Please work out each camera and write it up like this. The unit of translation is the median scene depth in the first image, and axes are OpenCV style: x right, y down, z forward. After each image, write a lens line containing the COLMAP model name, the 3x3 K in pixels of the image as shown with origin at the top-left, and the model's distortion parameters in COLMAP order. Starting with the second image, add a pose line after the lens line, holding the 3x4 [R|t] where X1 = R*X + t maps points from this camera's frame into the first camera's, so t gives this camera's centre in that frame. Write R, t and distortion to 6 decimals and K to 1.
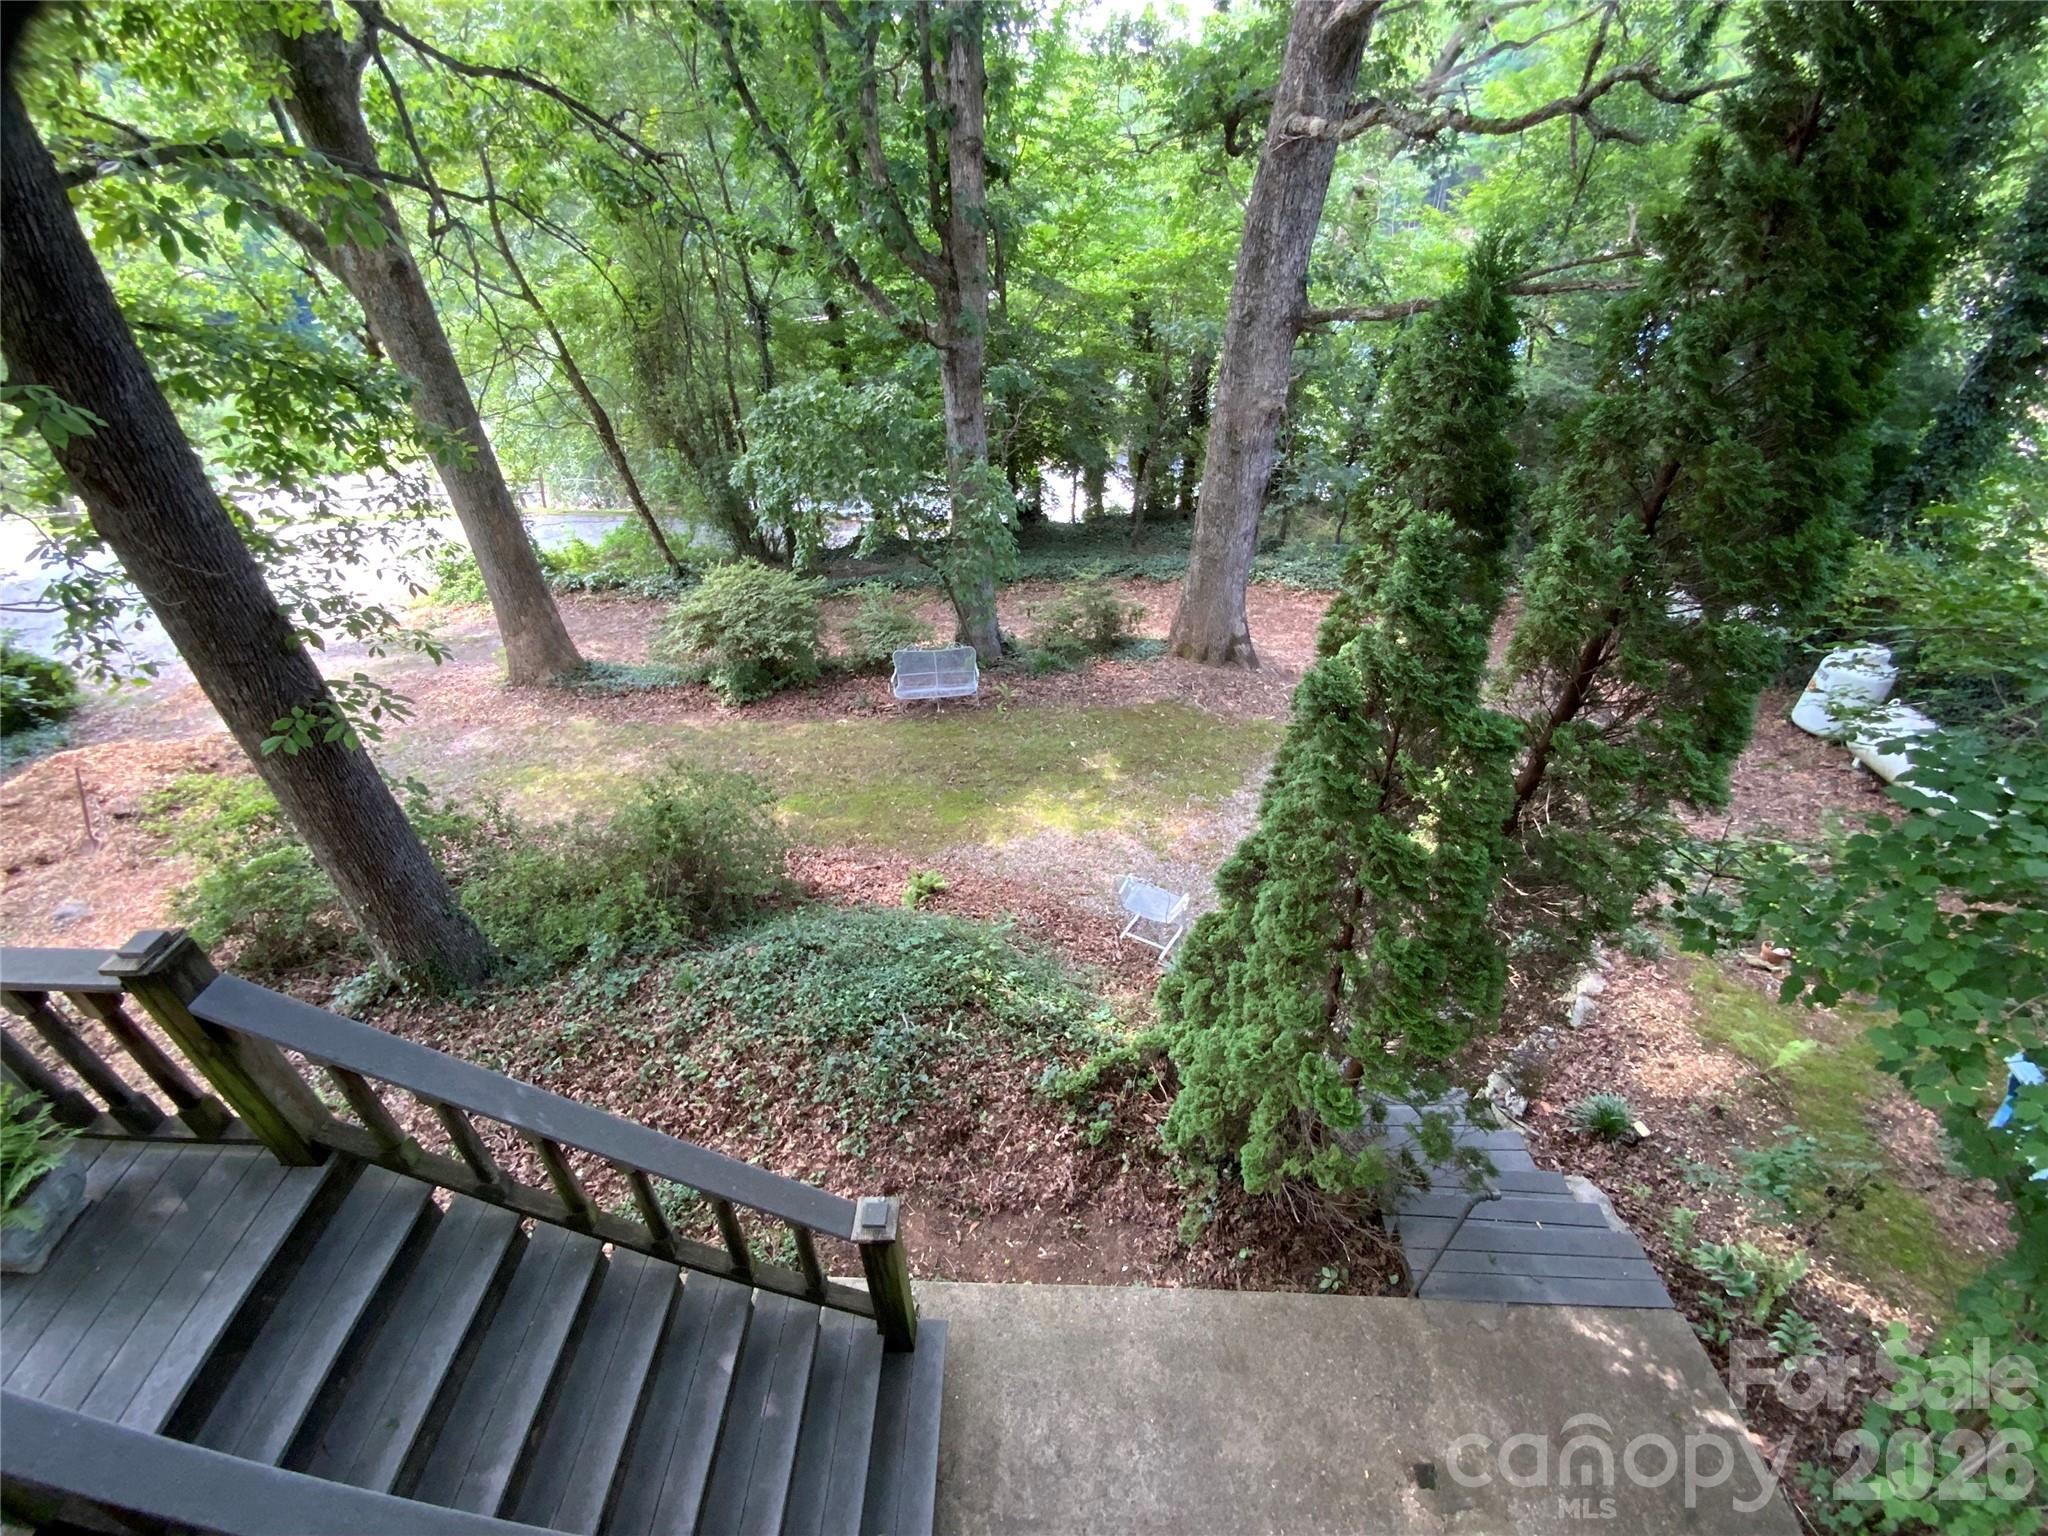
lens RADIAL K [[825.2, 0, 1027.6], [0, 825.2, 772.0], [0, 0, 1]] dist [0.023780, -0.020224]
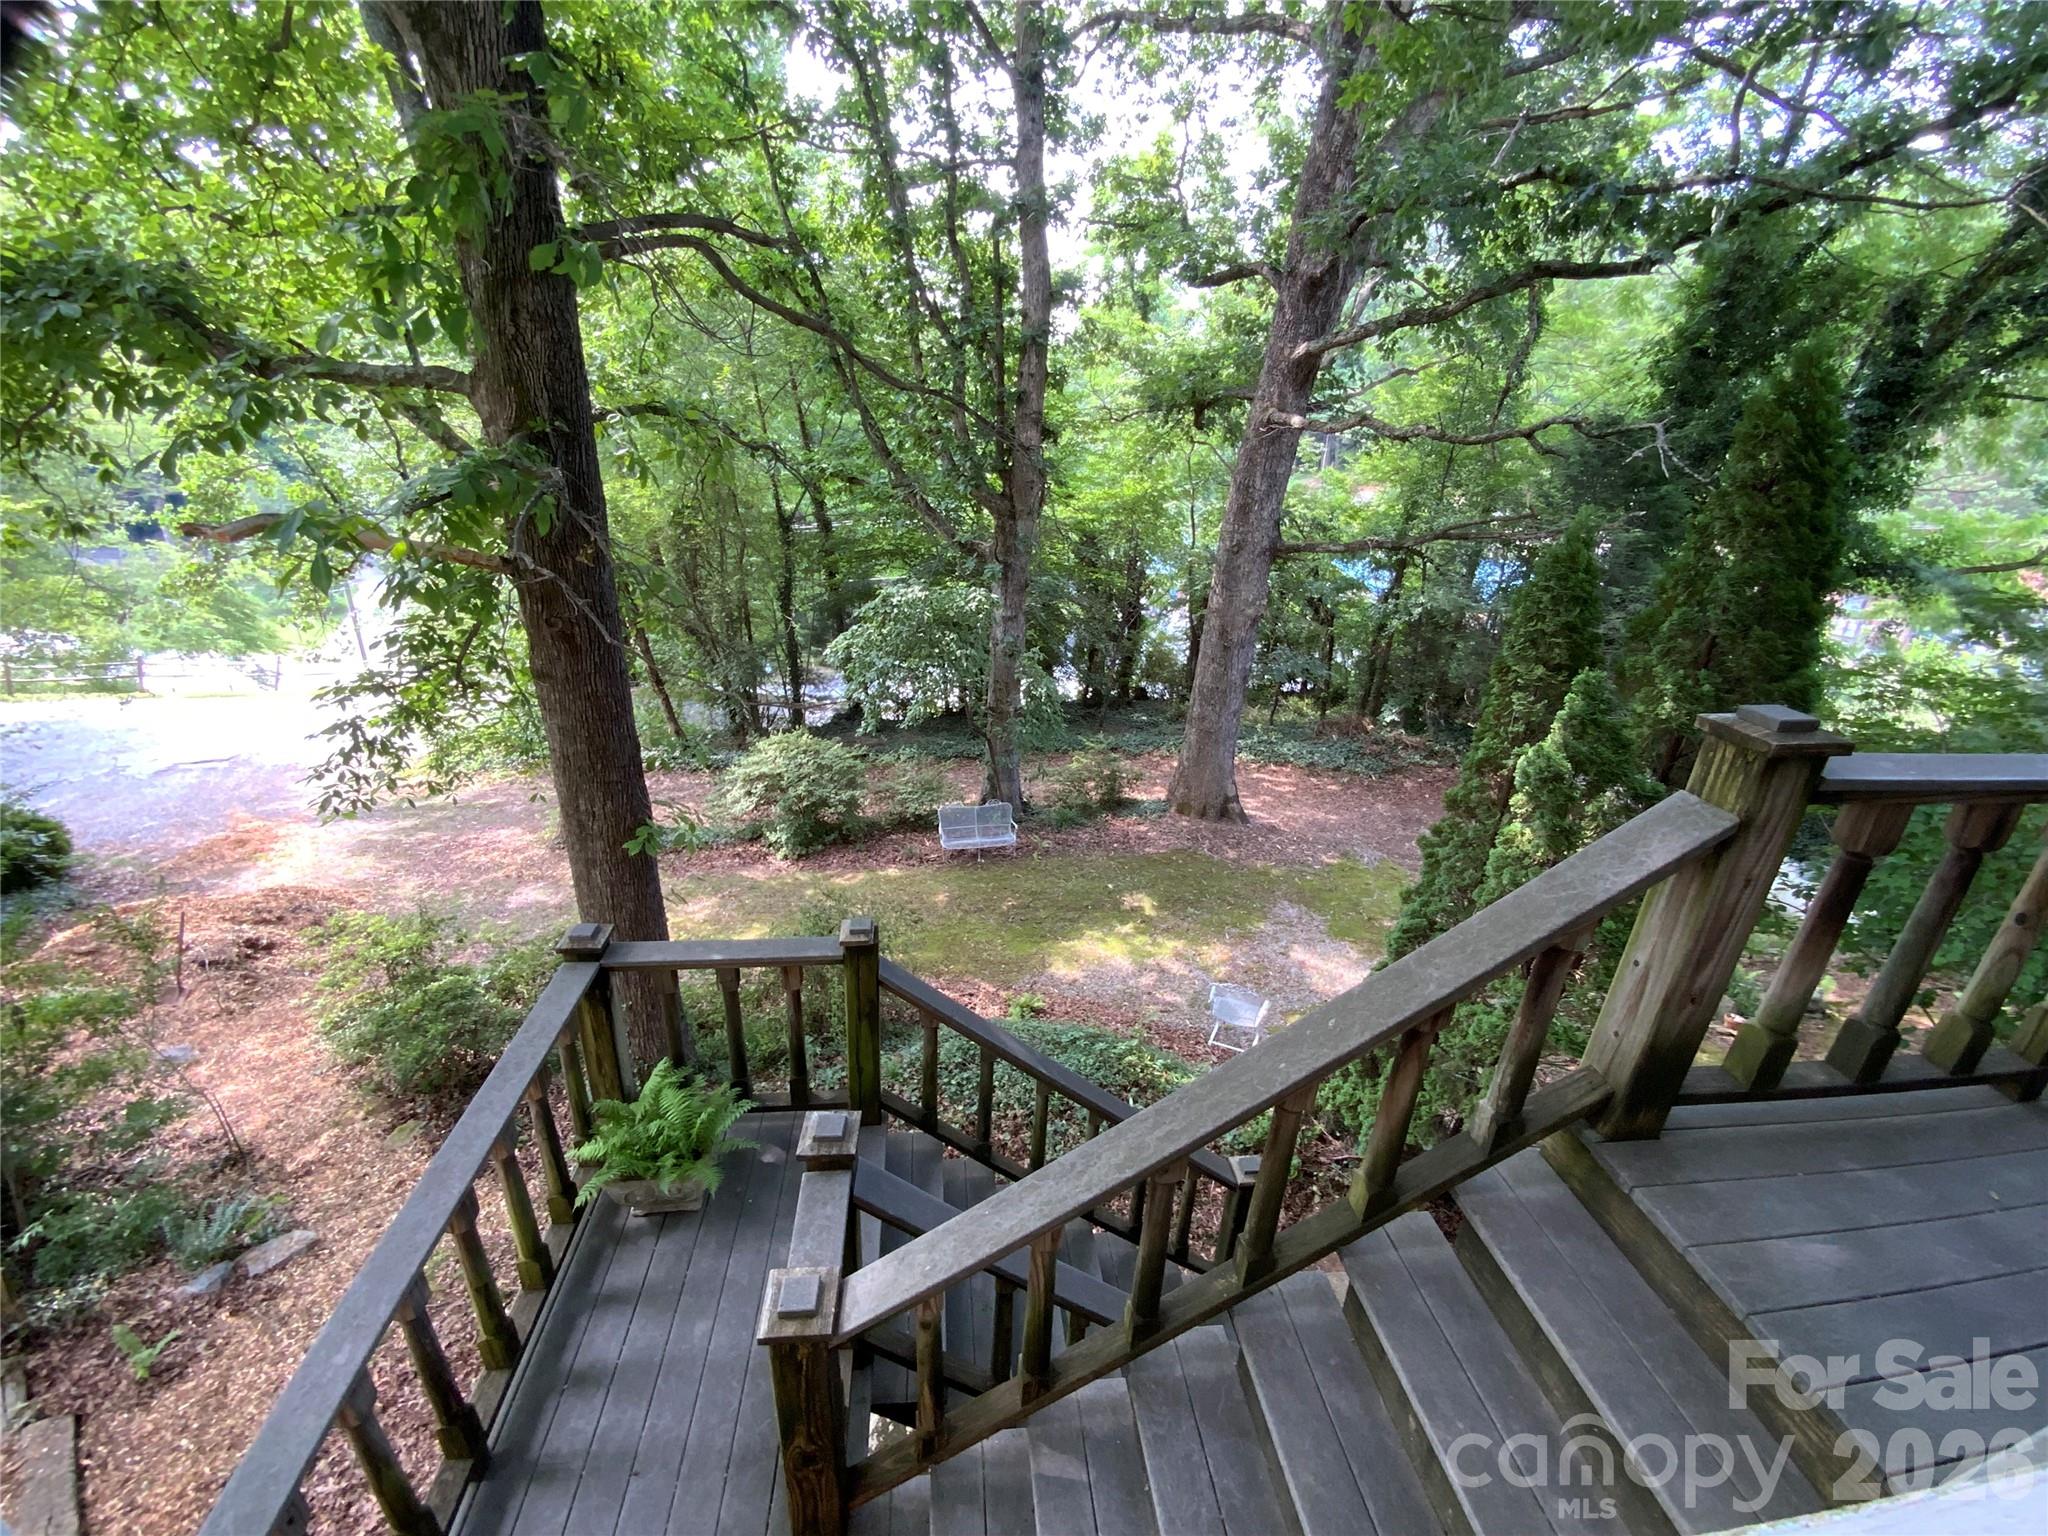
lens RADIAL K [[825.2, 0, 1027.6], [0, 825.2, 772.0], [0, 0, 1]] dist [0.023780, -0.020224]
pose [[0.992290, 0.003985, 0.123874, -0.328802], [0.023146, 0.975940, -0.216809, 0.090525], [-0.121757, 0.218004, 0.968323, -0.184221]]
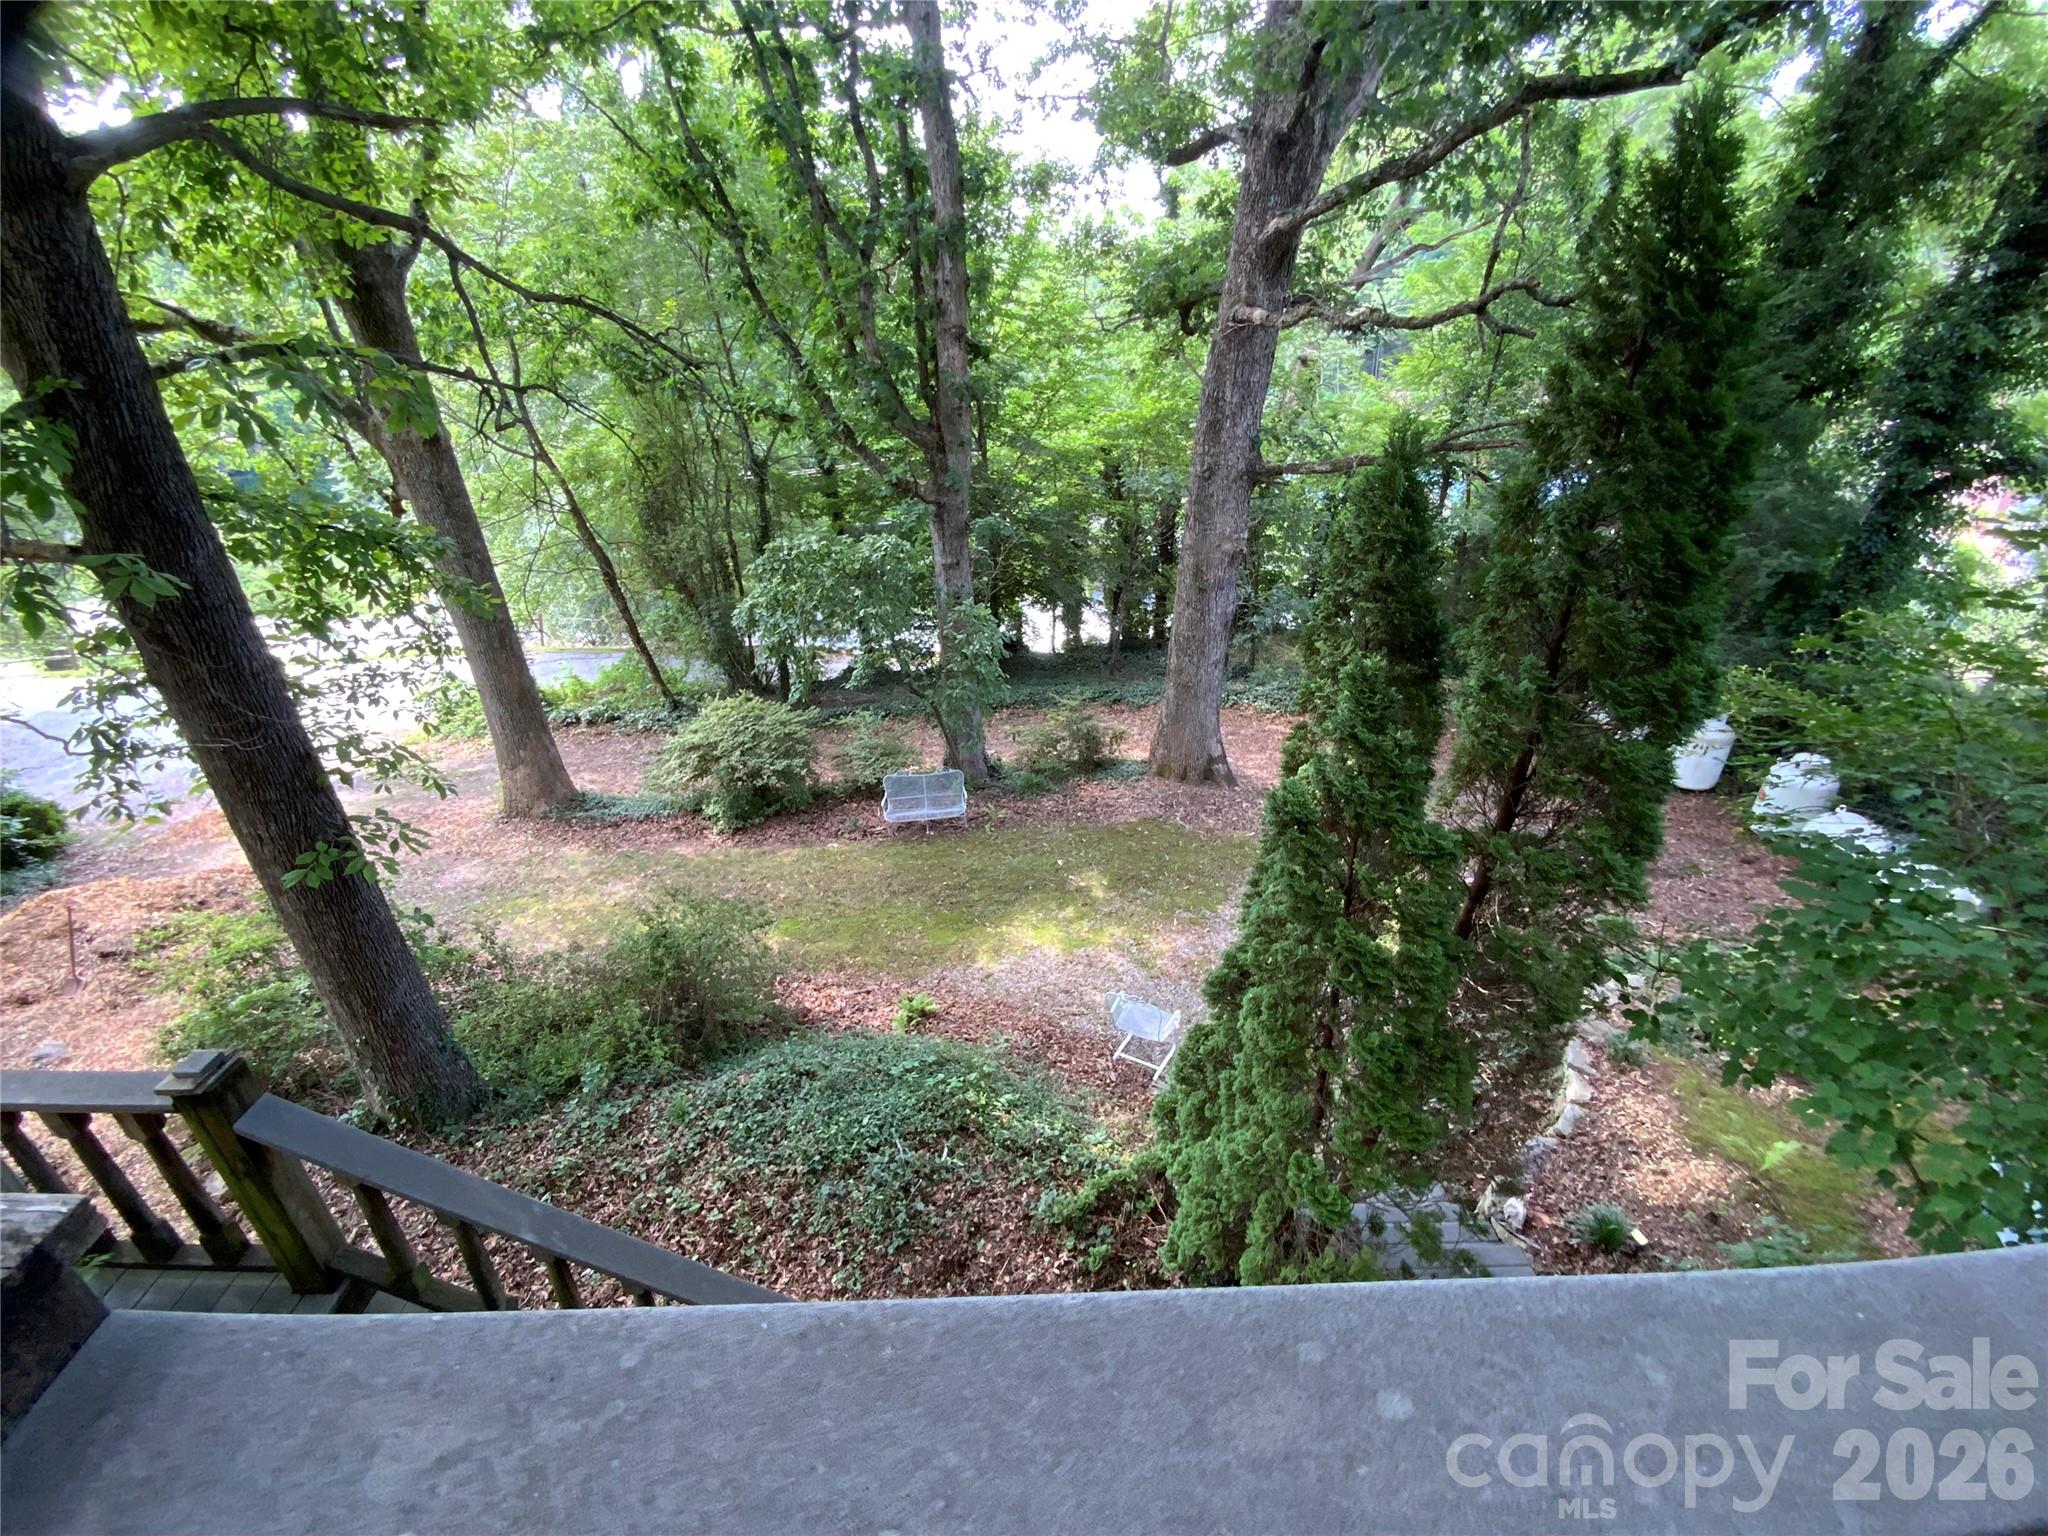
lens RADIAL K [[825.2, 0, 1027.6], [0, 825.2, 772.0], [0, 0, 1]] dist [0.023780, -0.020224]
pose [[0.999640, -0.017979, 0.019902, -0.005682], [0.020701, 0.989022, -0.146312, 0.004522], [-0.017053, 0.146672, 0.989038, -0.043762]]
